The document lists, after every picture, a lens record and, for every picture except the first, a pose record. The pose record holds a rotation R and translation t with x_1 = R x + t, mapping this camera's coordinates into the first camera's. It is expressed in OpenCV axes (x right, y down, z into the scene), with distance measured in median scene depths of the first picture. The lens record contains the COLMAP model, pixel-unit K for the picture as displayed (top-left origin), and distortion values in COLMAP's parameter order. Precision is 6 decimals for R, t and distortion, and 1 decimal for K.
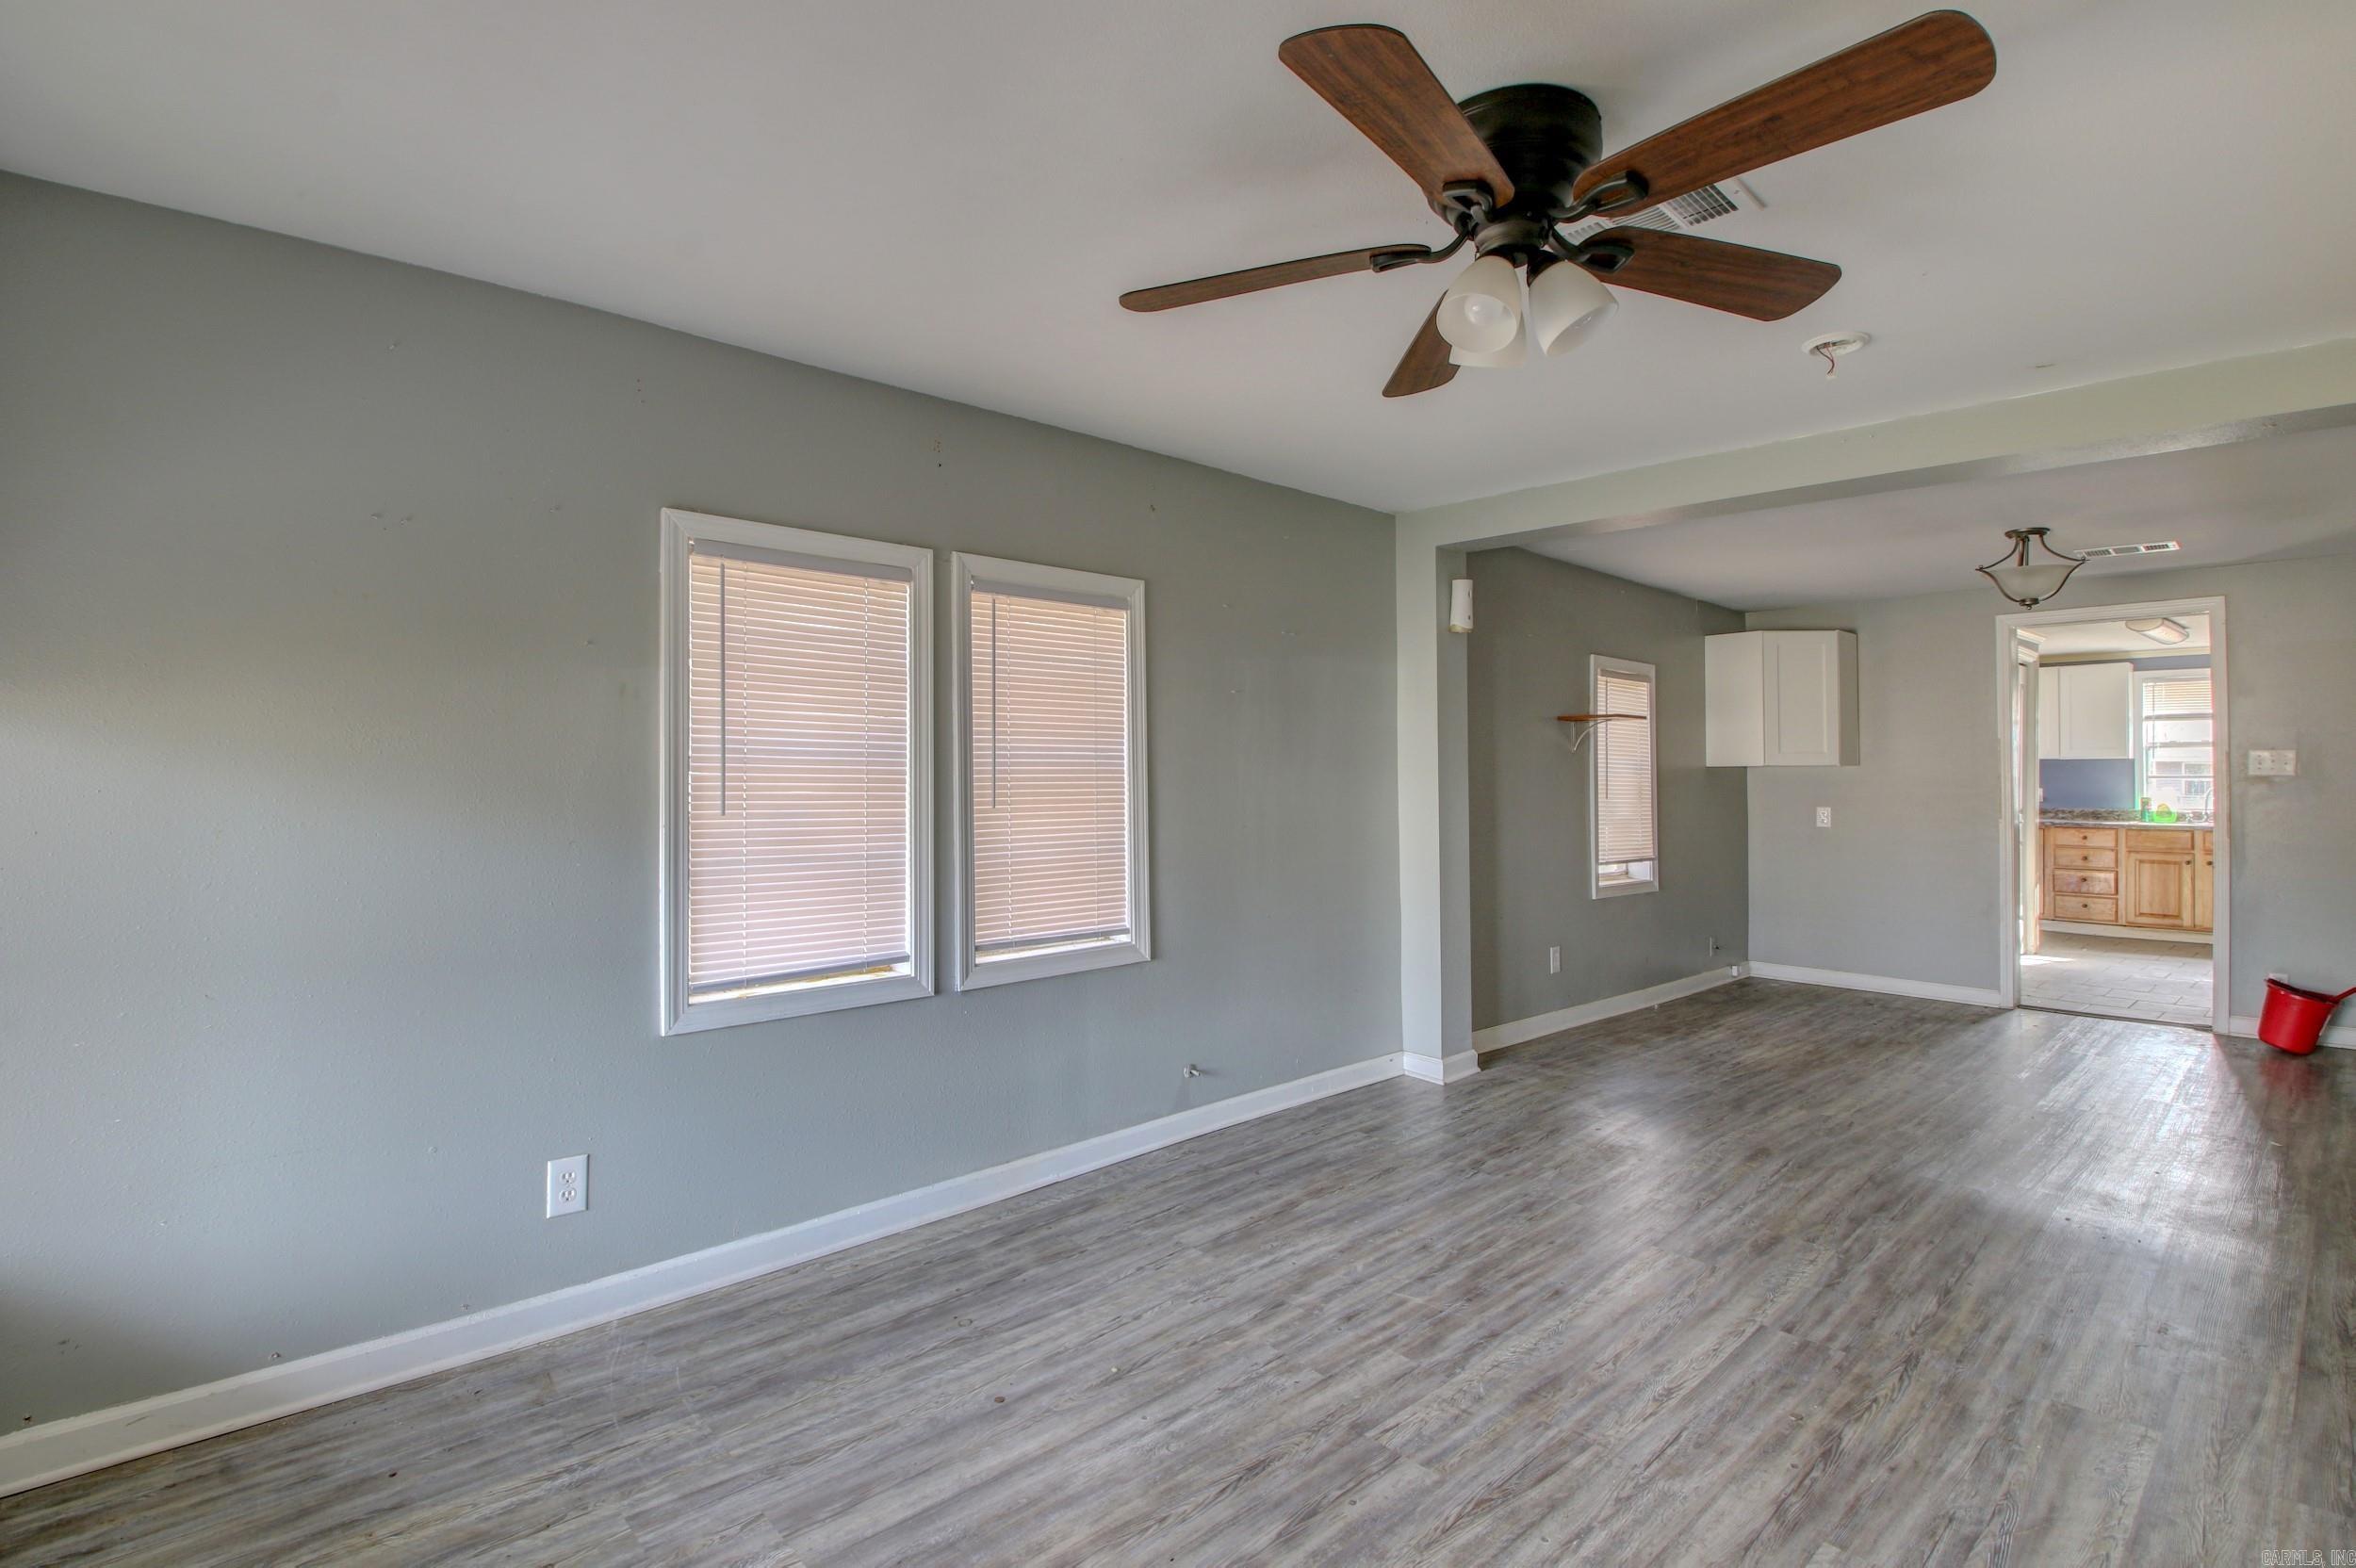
lens RADIAL K [[1109.2, 0, 1172.2], [0, 1109.2, 767.6], [0, 0, 1]] dist [0.009008, -0.018322]
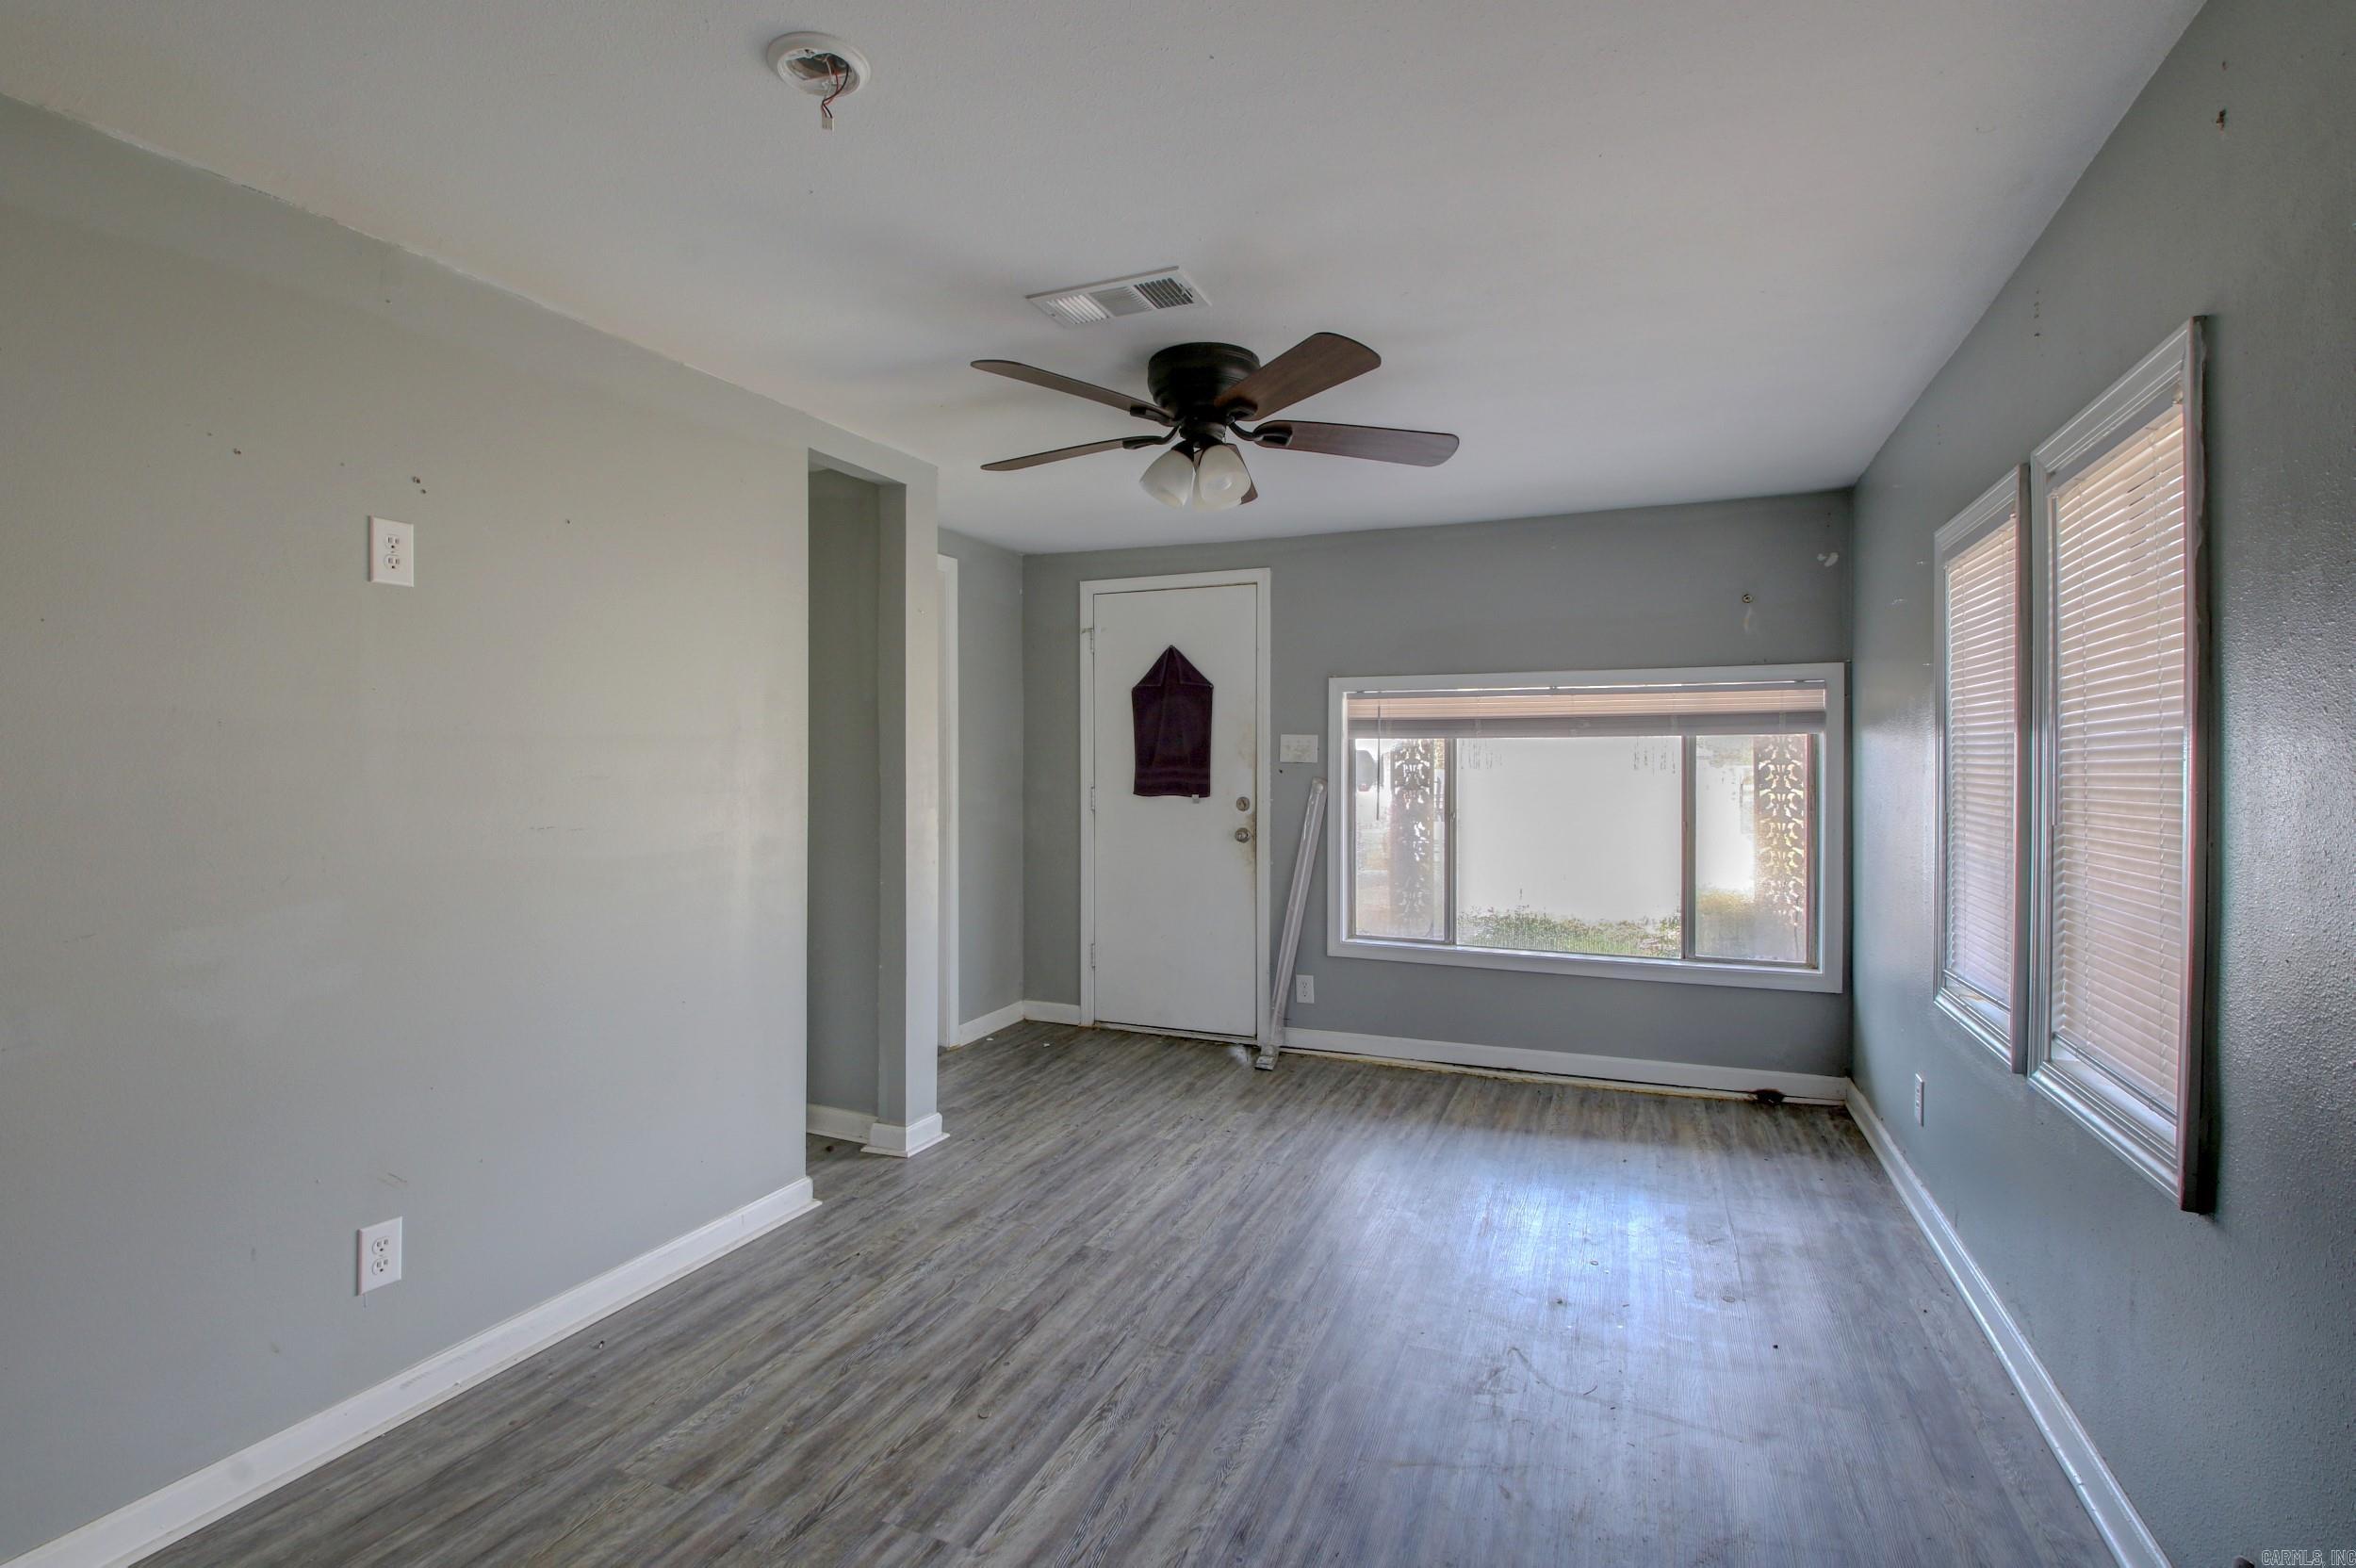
lens RADIAL K [[1109.2, 0, 1172.4], [0, 1109.2, 779.1], [0, 0, 1]] dist [0.009008, -0.018322]
pose [[-0.907797, 0.003357, -0.419397, 0.565605], [0.001867, 0.999990, 0.003961, 0.006376], [0.419406, 0.002813, -0.907794, 1.352182]]
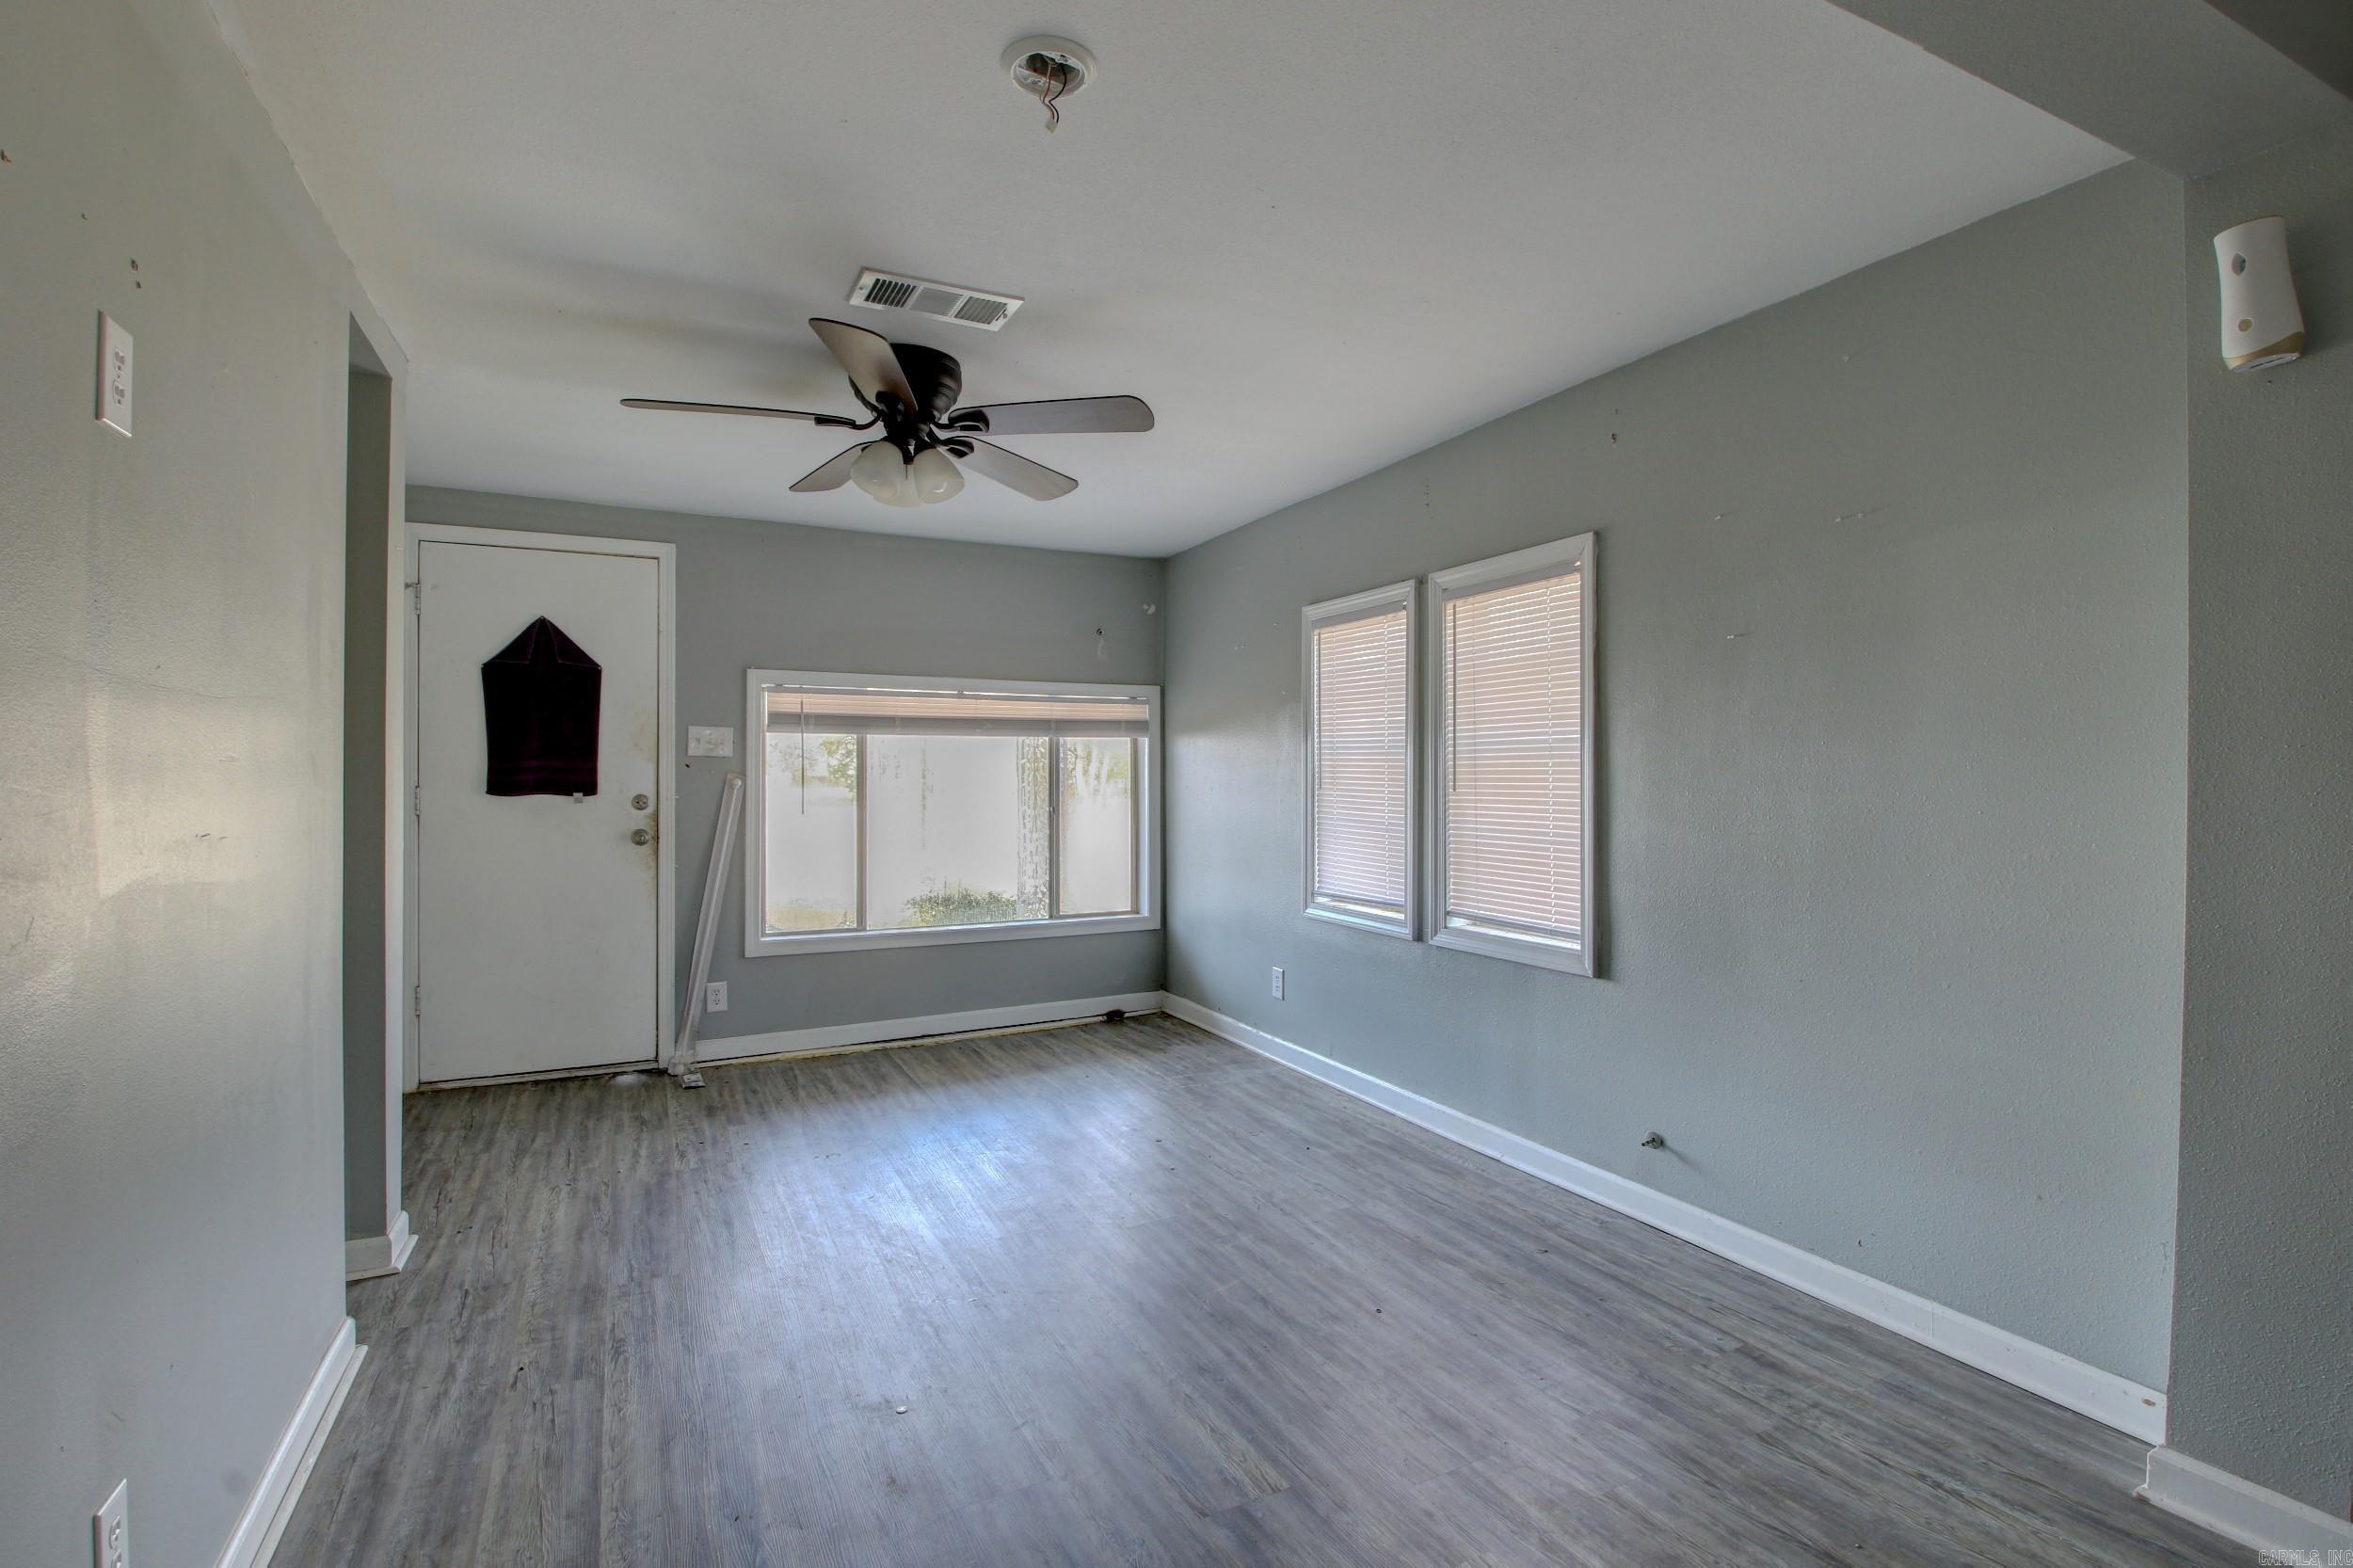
lens RADIAL K [[1107.9, 0, 1194.0], [0, 1107.9, 785.3], [0, 0, 1]] dist [0.009008, -0.018322]
pose [[-0.268912, 0.011921, -0.963091, 0.978263], [0.007328, 0.999920, 0.010331, 0.016685], [0.963137, -0.004280, -0.268978, 1.036124]]
